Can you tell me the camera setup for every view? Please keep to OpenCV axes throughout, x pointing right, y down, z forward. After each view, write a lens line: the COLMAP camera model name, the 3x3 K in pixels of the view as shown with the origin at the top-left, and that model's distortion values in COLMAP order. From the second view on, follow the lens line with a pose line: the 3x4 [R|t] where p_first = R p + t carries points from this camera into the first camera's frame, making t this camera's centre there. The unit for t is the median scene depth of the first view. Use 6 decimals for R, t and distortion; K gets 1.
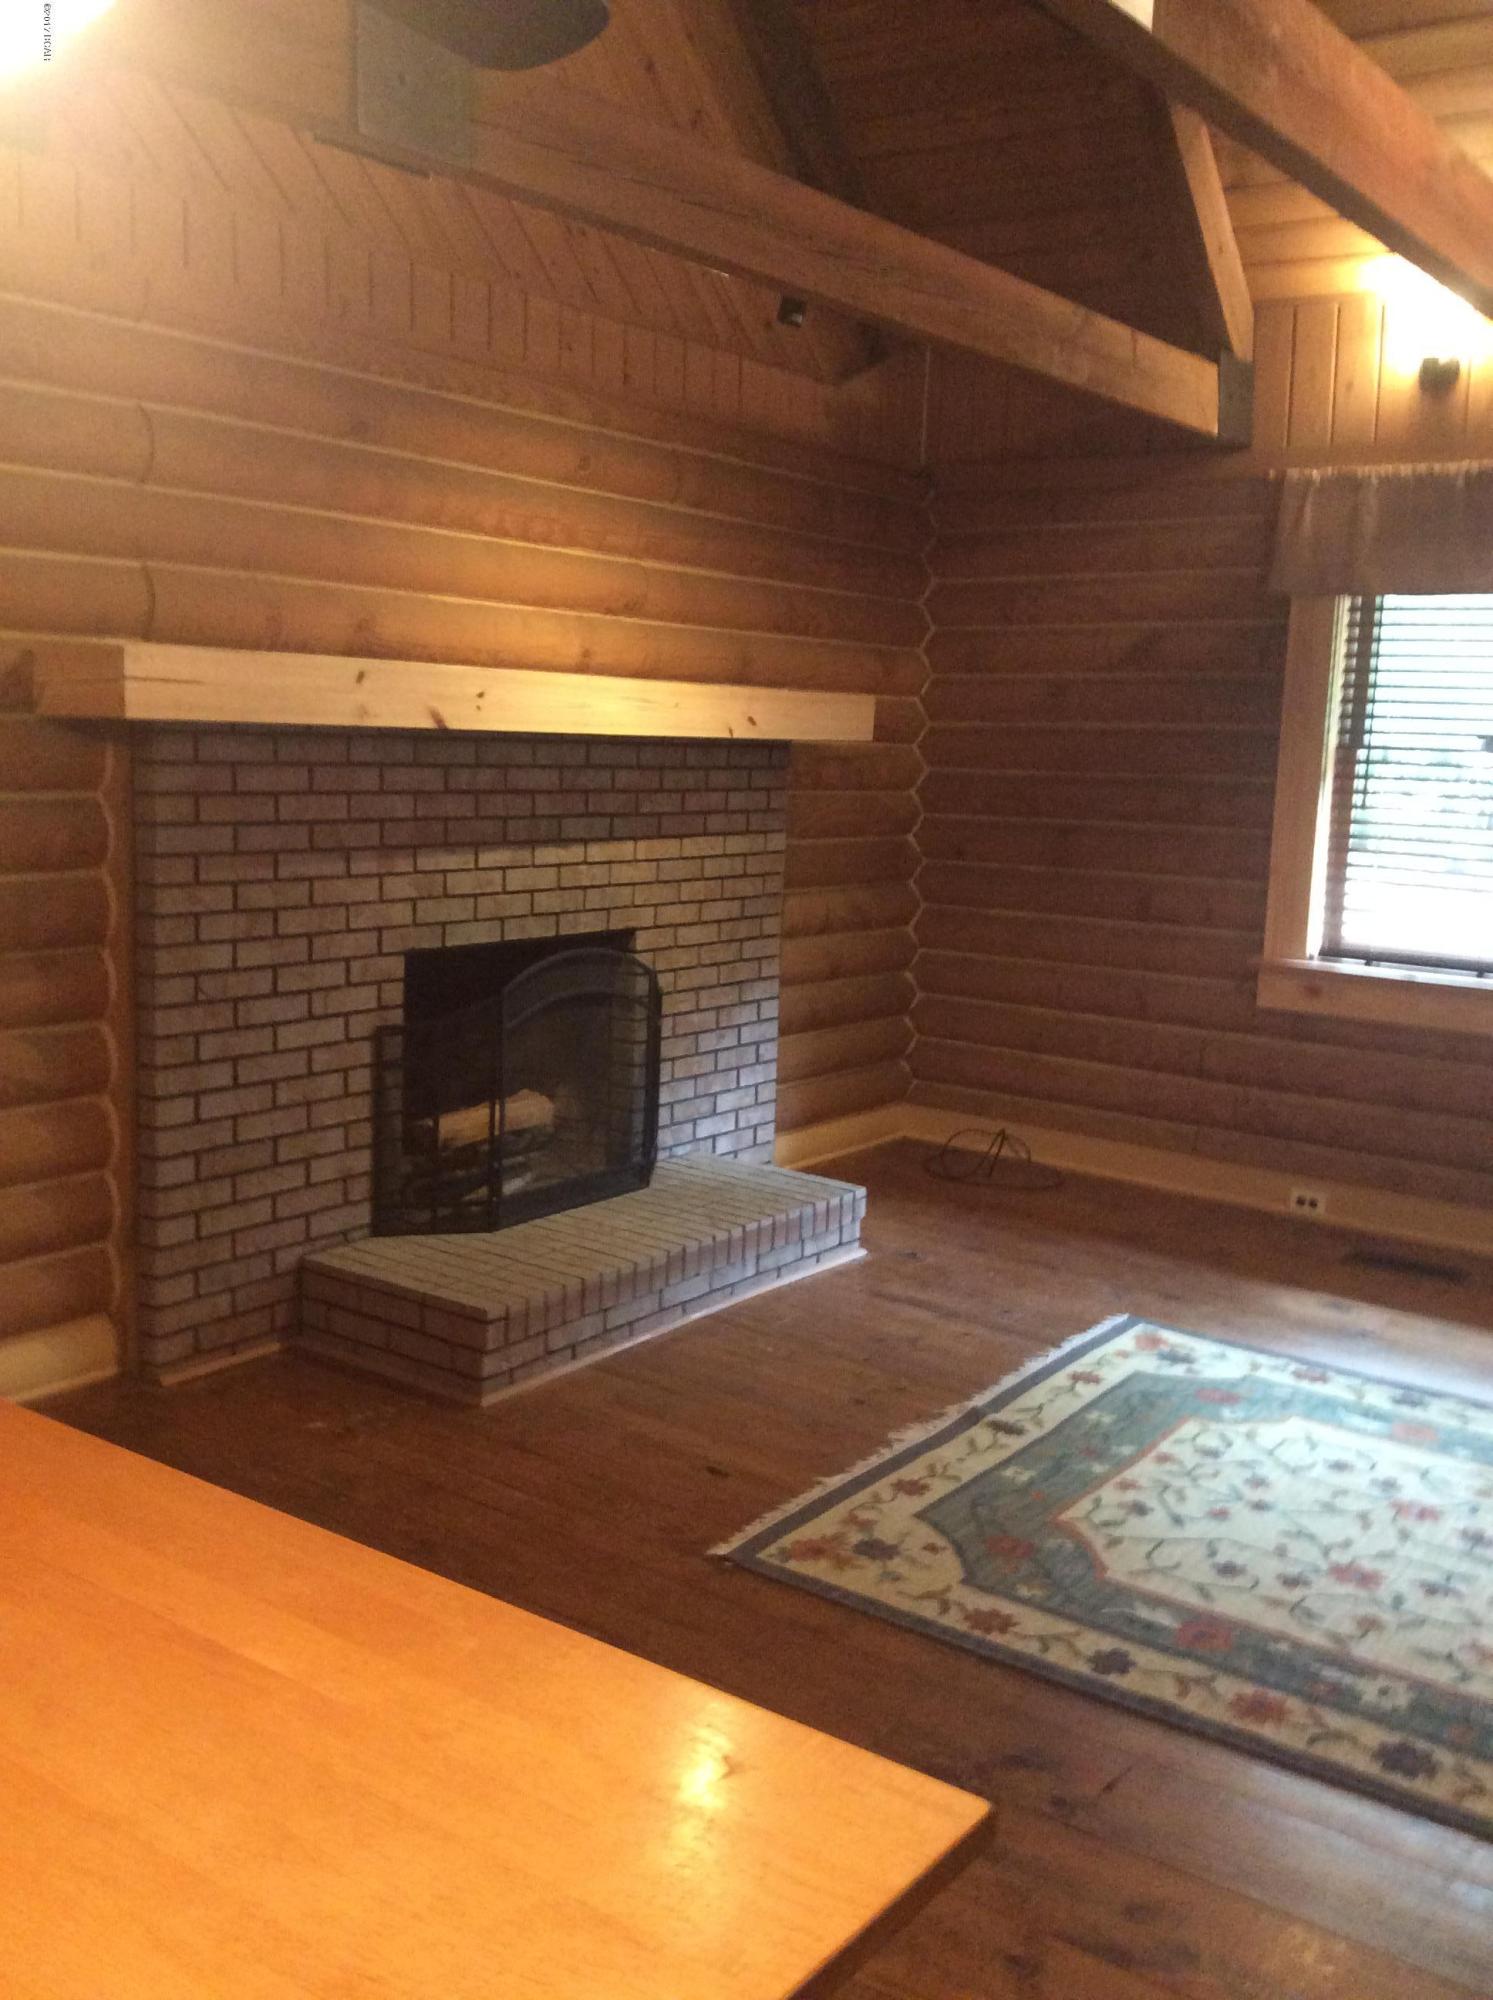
lens RADIAL K [[1862.3, 0, 757.7], [0, 1862.3, 1005.5], [0, 0, 1]] dist [0.181893, -0.335370]
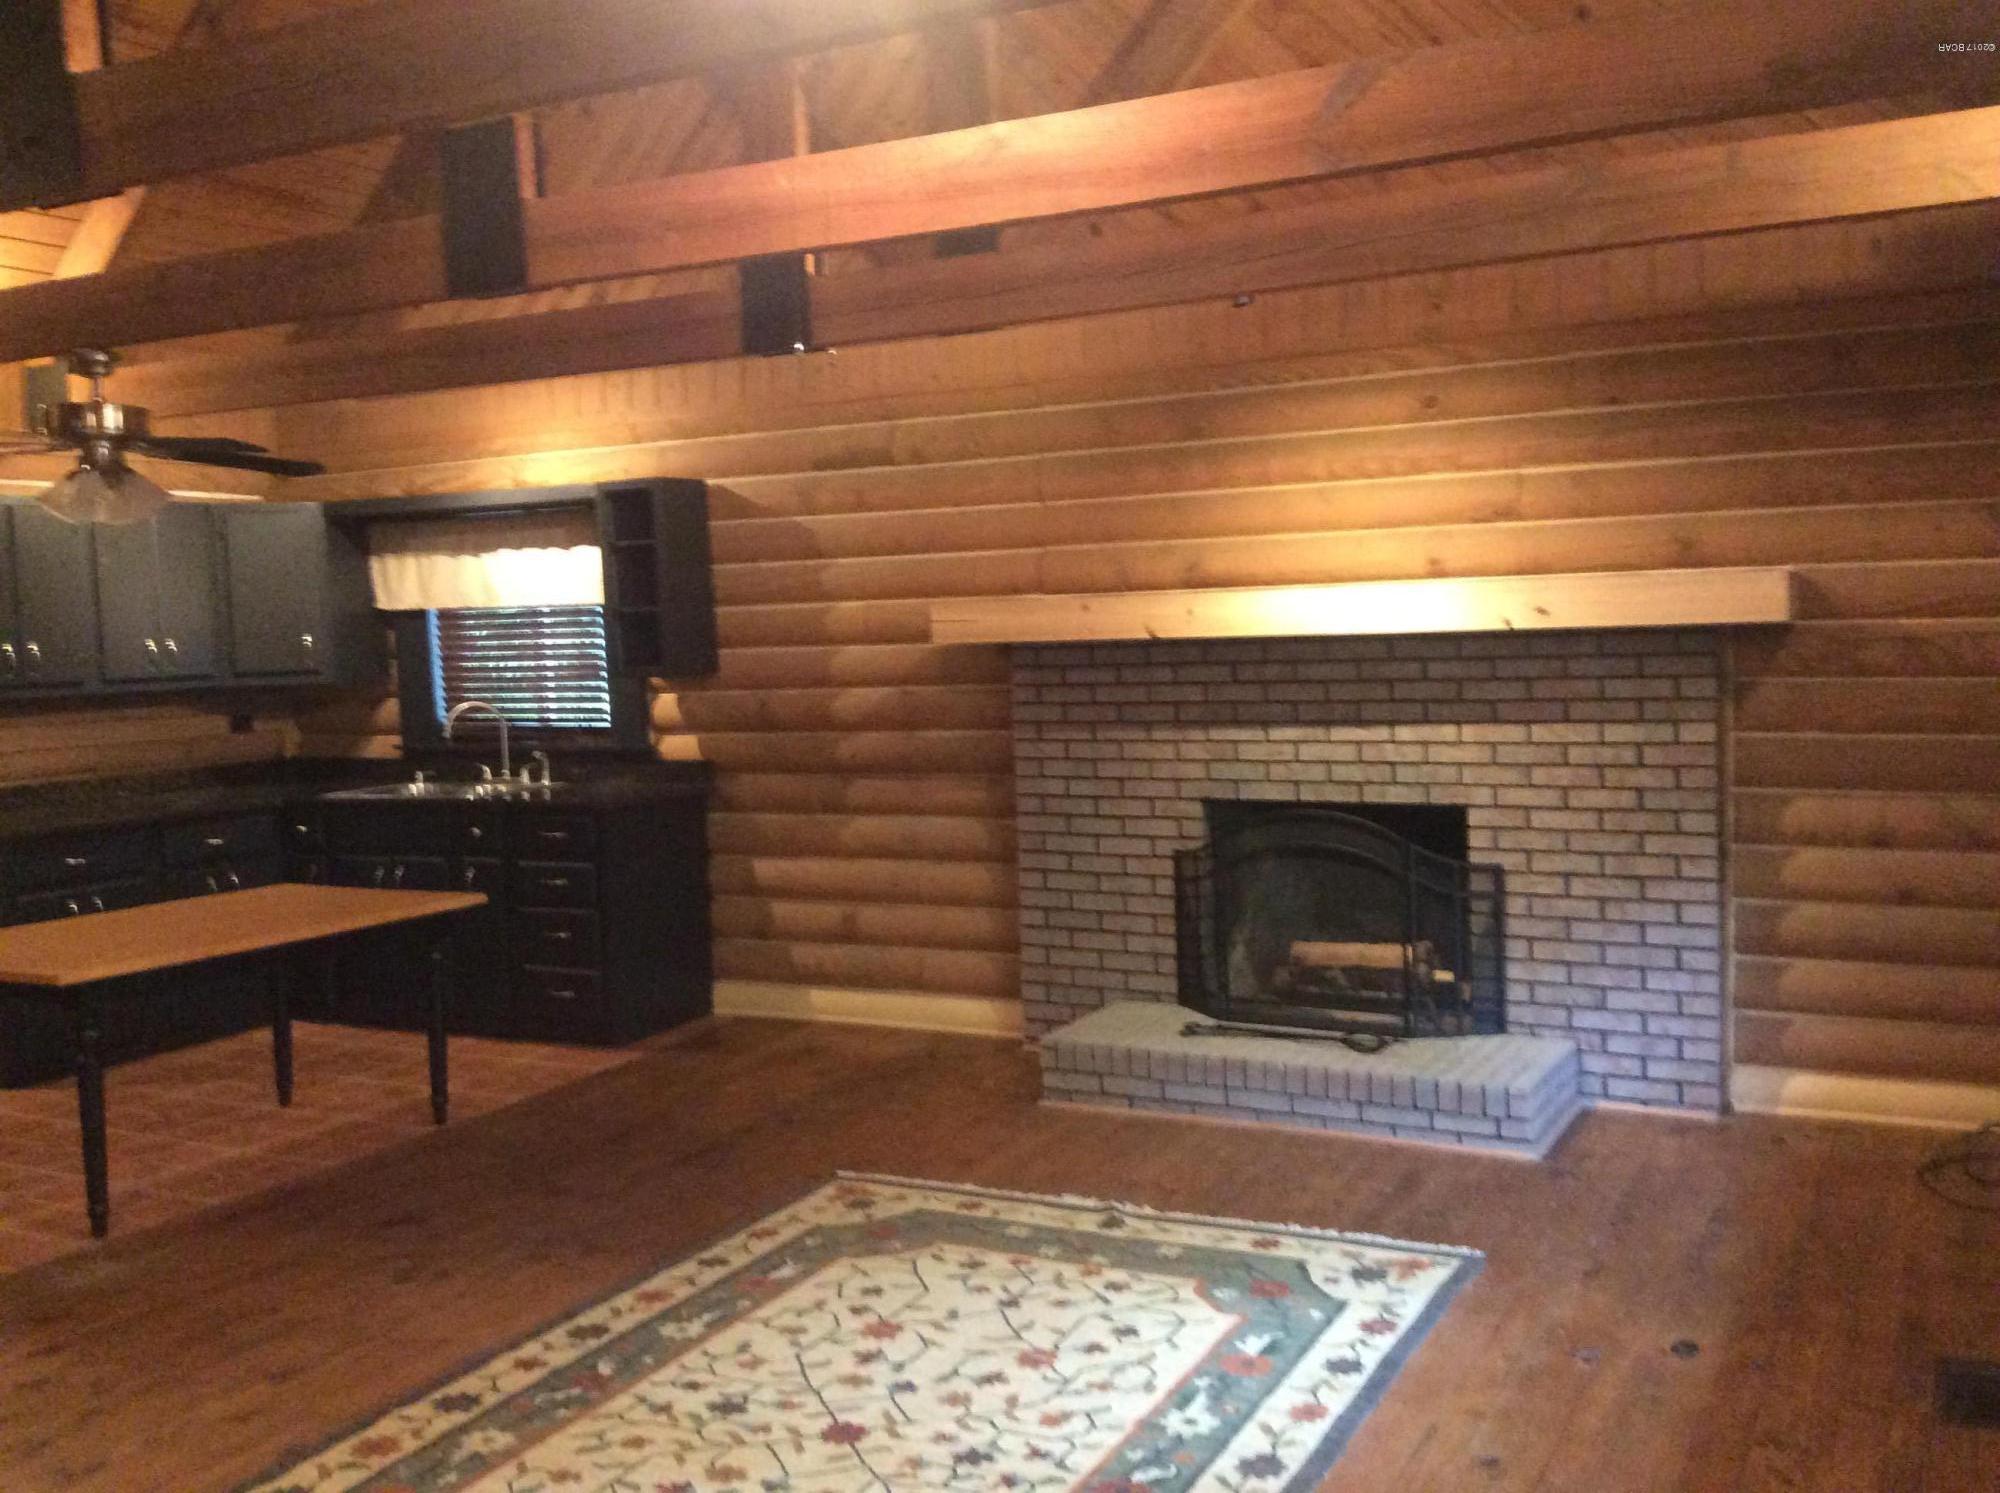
lens RADIAL K [[1862.3, 0, 1004.6], [0, 1862.3, 743.7], [0, 0, 1]] dist [0.181893, -0.335370]
pose [[0.126506, 0.020631, -0.991751, 1.155136], [-0.117646, 0.993040, 0.005651, -0.060275], [0.984965, 0.115961, 0.128053, 0.690218]]
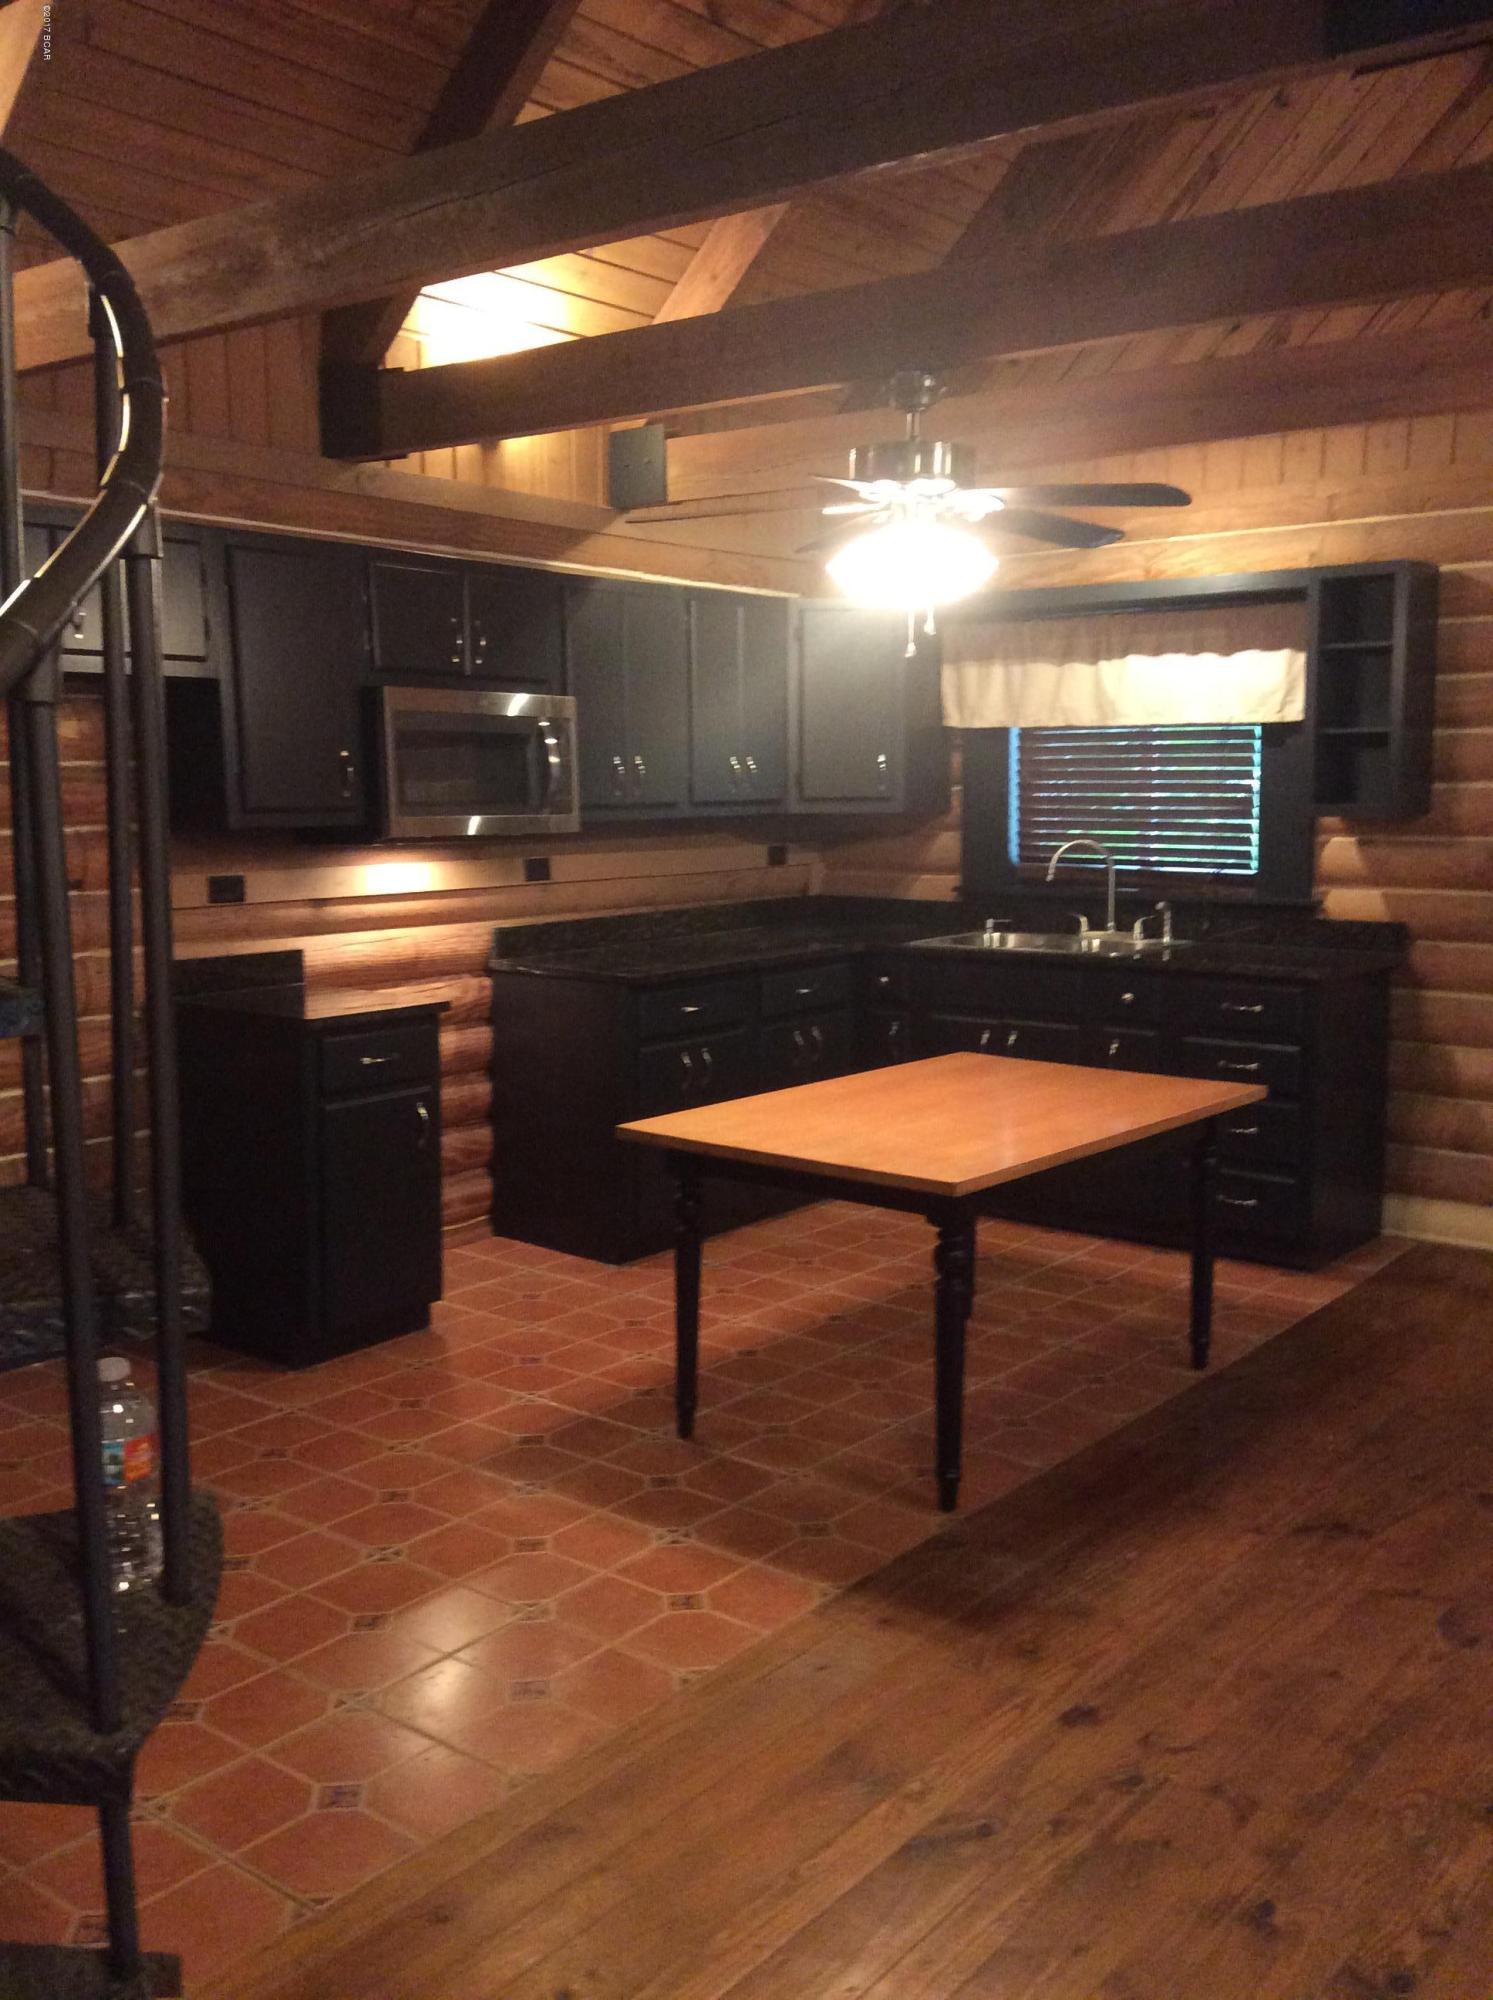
lens RADIAL K [[1862.3, 0, 757.7], [0, 1862.3, 1005.5], [0, 0, 1]] dist [0.181893, -0.335370]
pose [[-0.038346, 0.088159, -0.995368, 0.820446], [-0.155002, 0.983519, 0.093081, 0.001684], [0.987170, 0.157853, -0.024049, 0.213185]]
